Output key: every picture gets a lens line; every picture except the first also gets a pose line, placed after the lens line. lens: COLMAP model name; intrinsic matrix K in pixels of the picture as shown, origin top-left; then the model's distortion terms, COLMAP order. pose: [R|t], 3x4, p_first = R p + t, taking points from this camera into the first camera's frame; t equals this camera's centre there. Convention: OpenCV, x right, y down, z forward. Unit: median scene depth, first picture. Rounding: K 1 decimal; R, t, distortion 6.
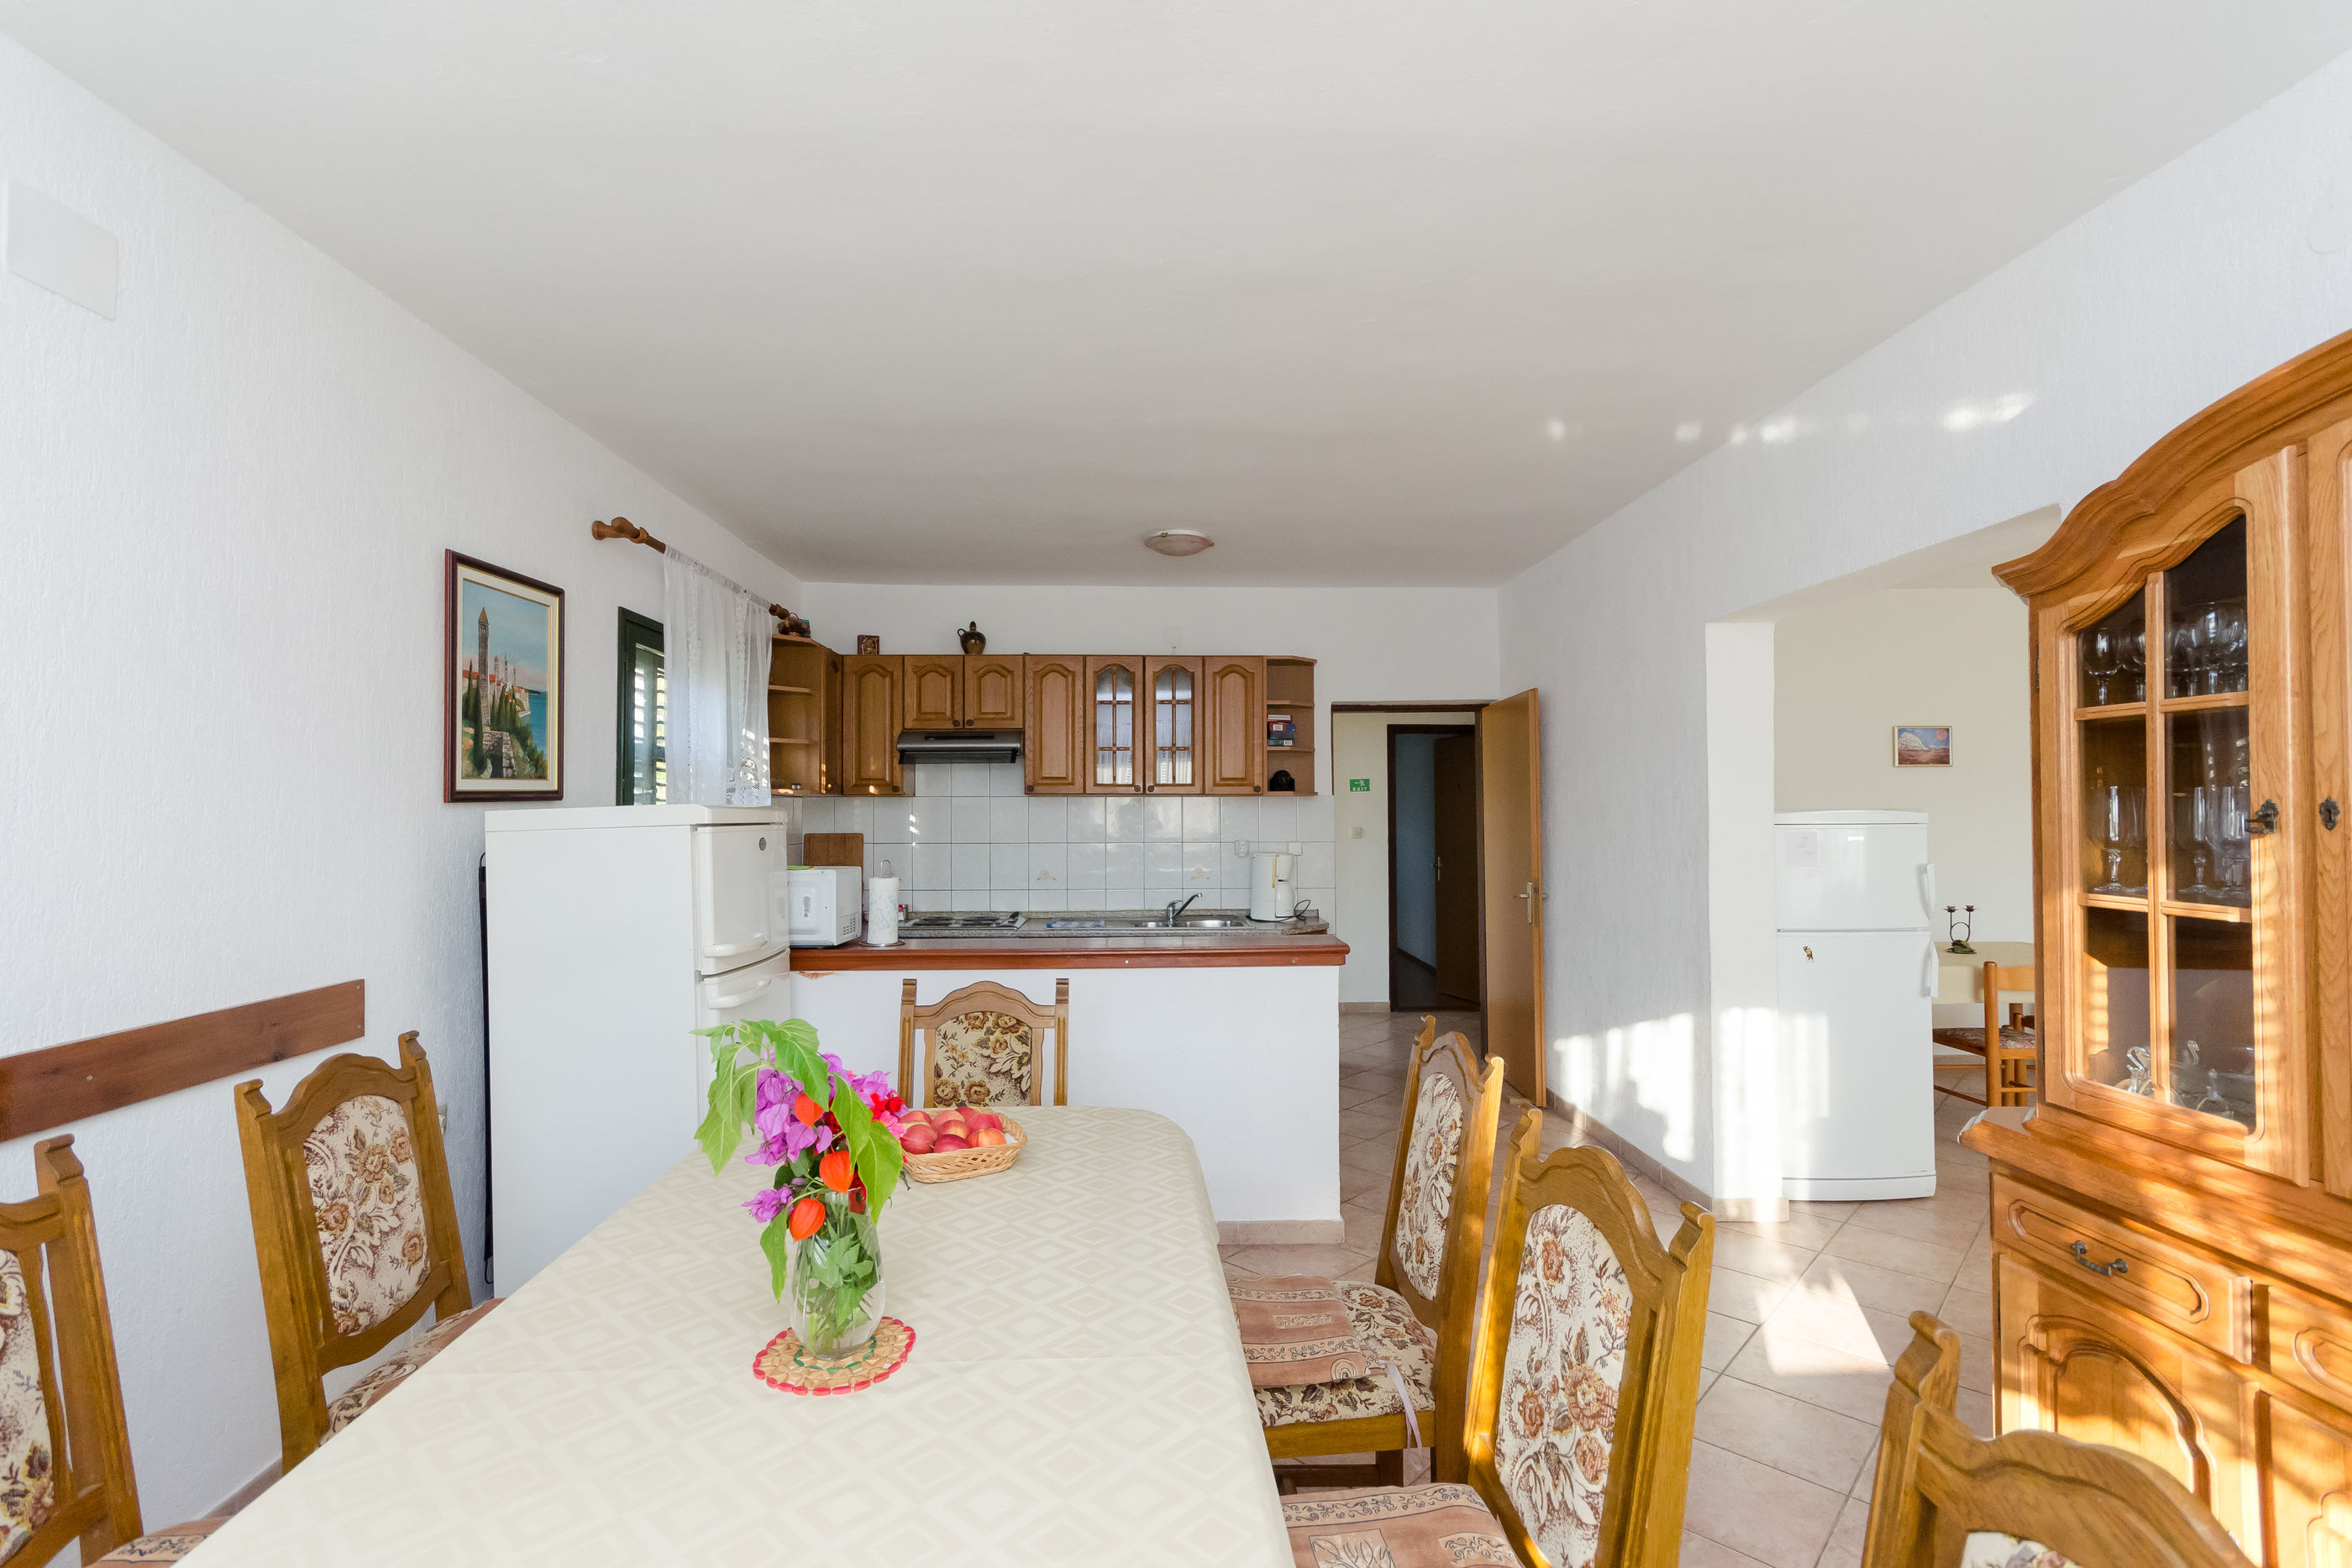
lens RADIAL K [[1054.1, 0, 1124.9], [0, 1054.1, 789.8], [0, 0, 1]] dist [-0.002871, -0.001046]
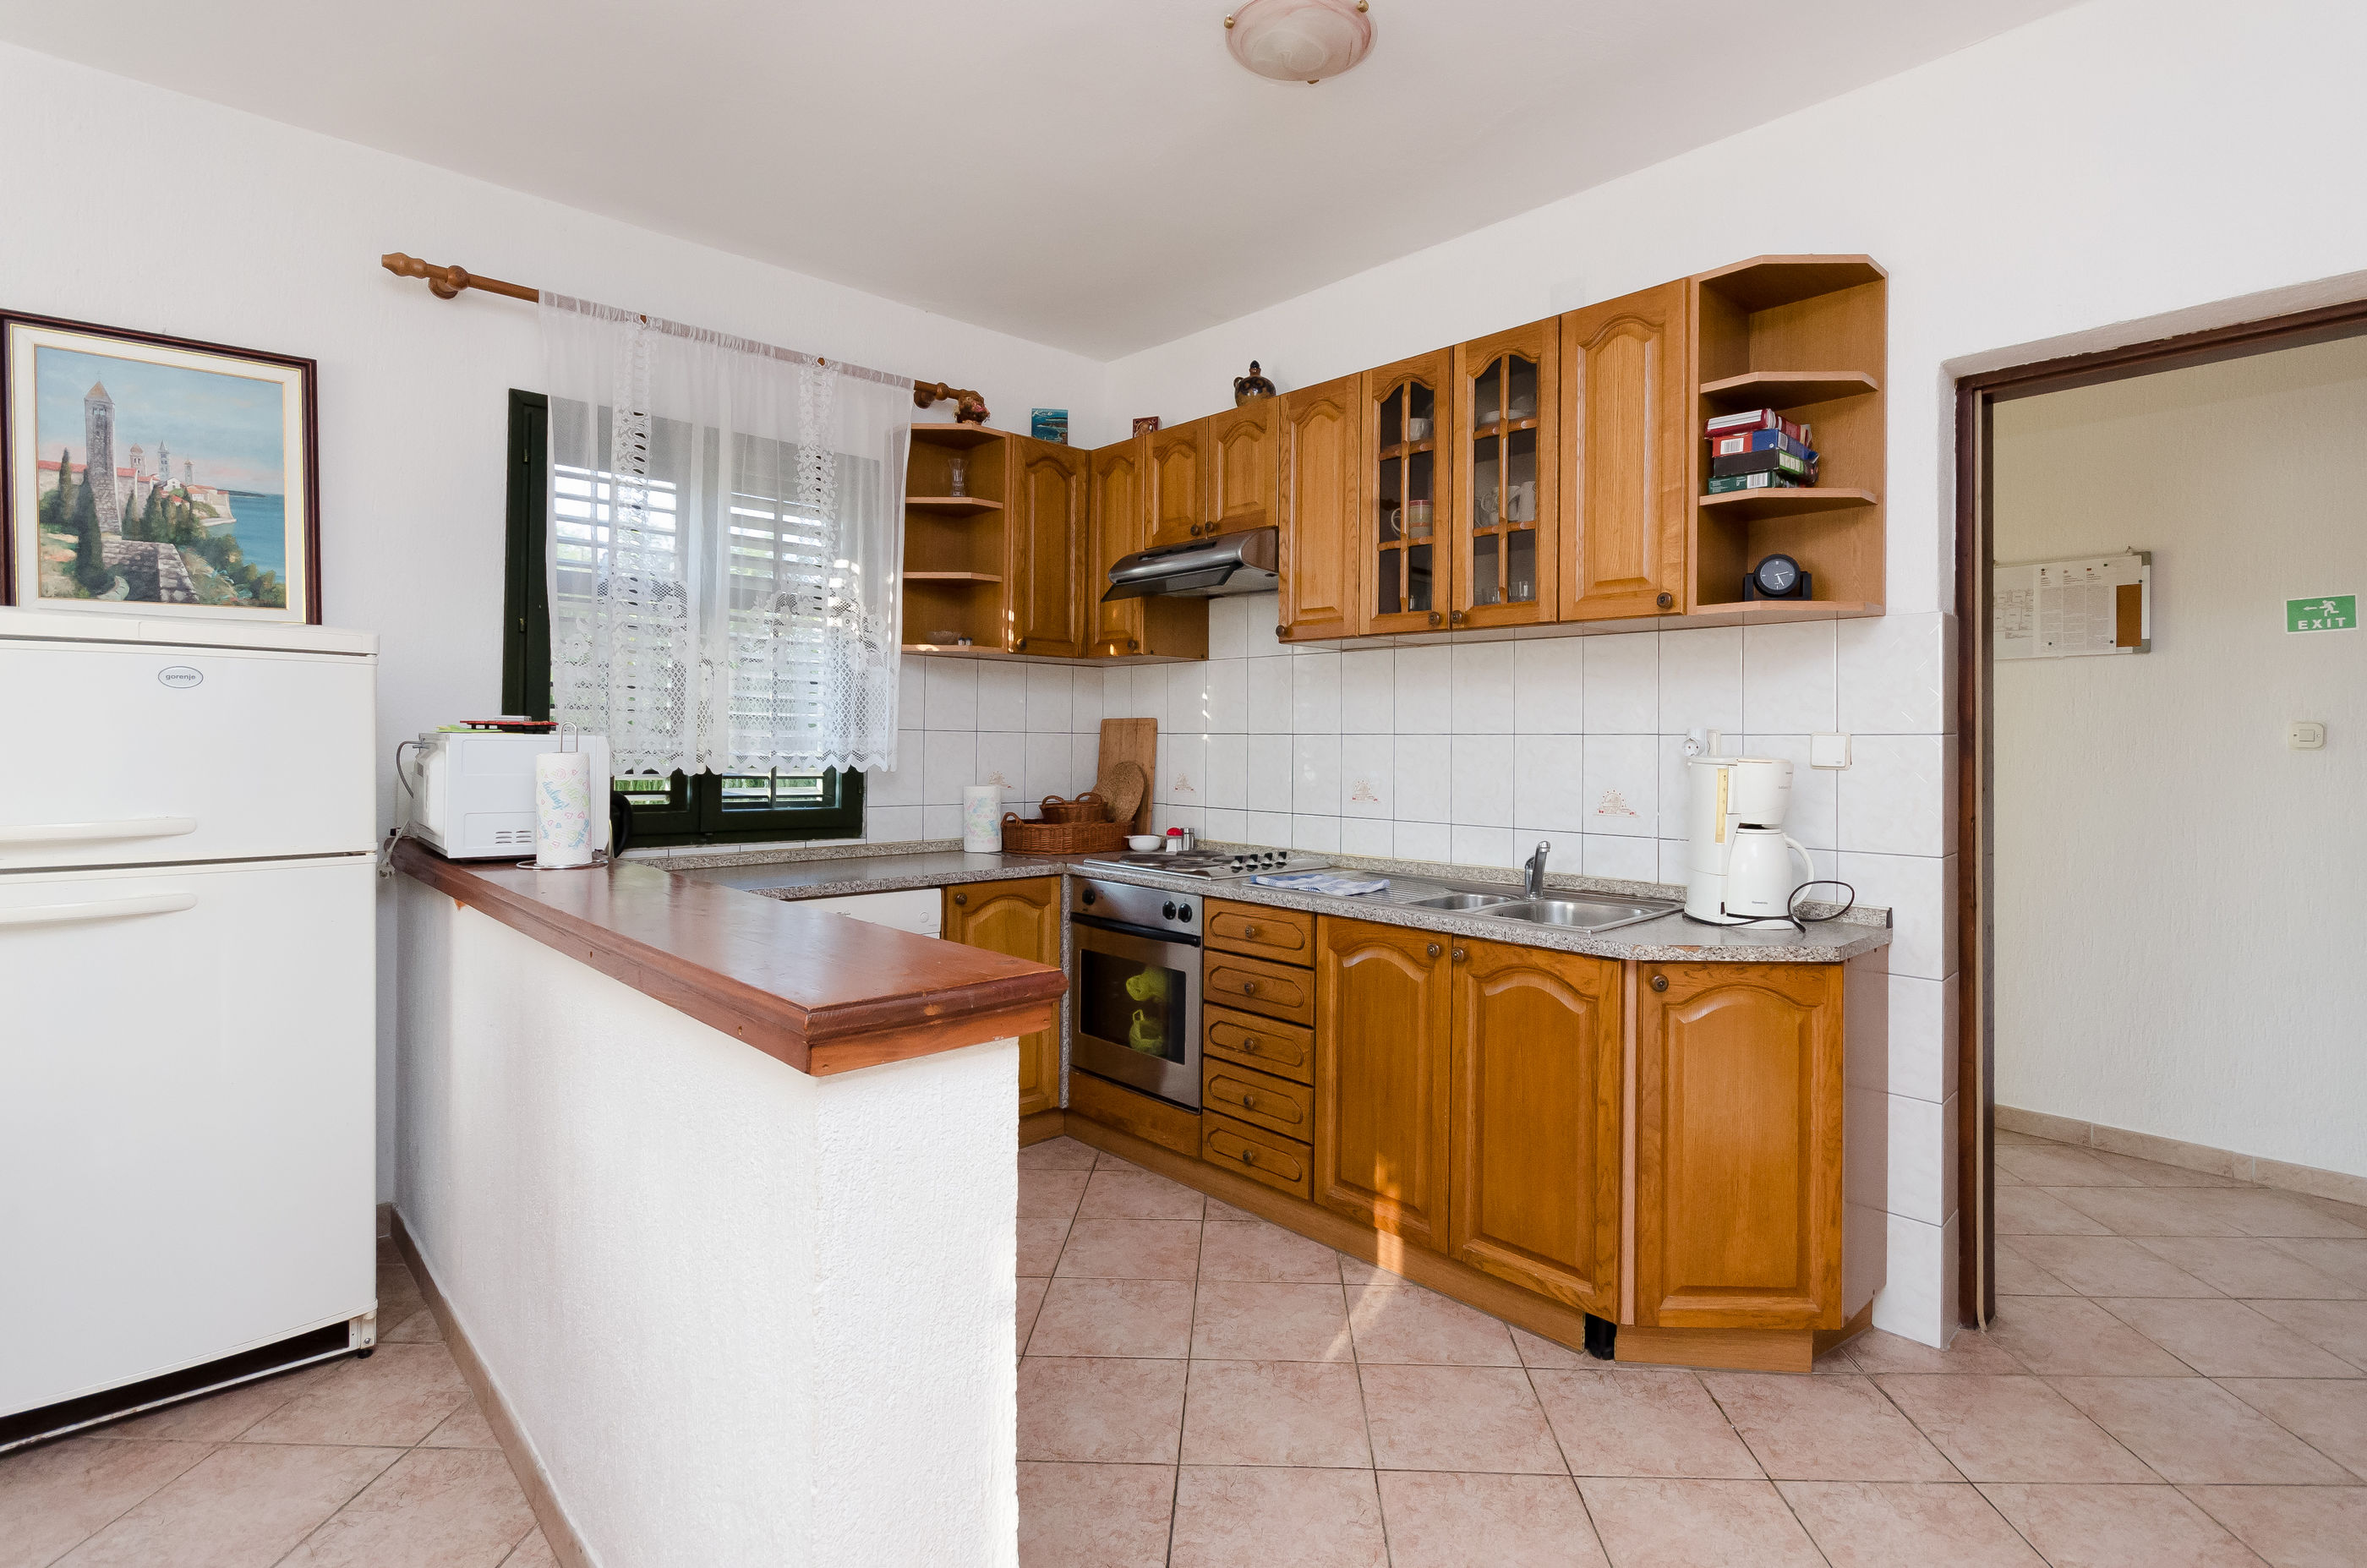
lens RADIAL K [[1149.1, 0, 1229.1], [0, 1149.1, 738.7], [0, 0, 1]] dist [-0.006201, -0.000462]
pose [[0.710616, 0.011645, -0.703484, 0.559784], [0.000820, 0.999849, 0.017379, 0.074550], [0.703580, -0.012927, 0.710499, 0.925774]]
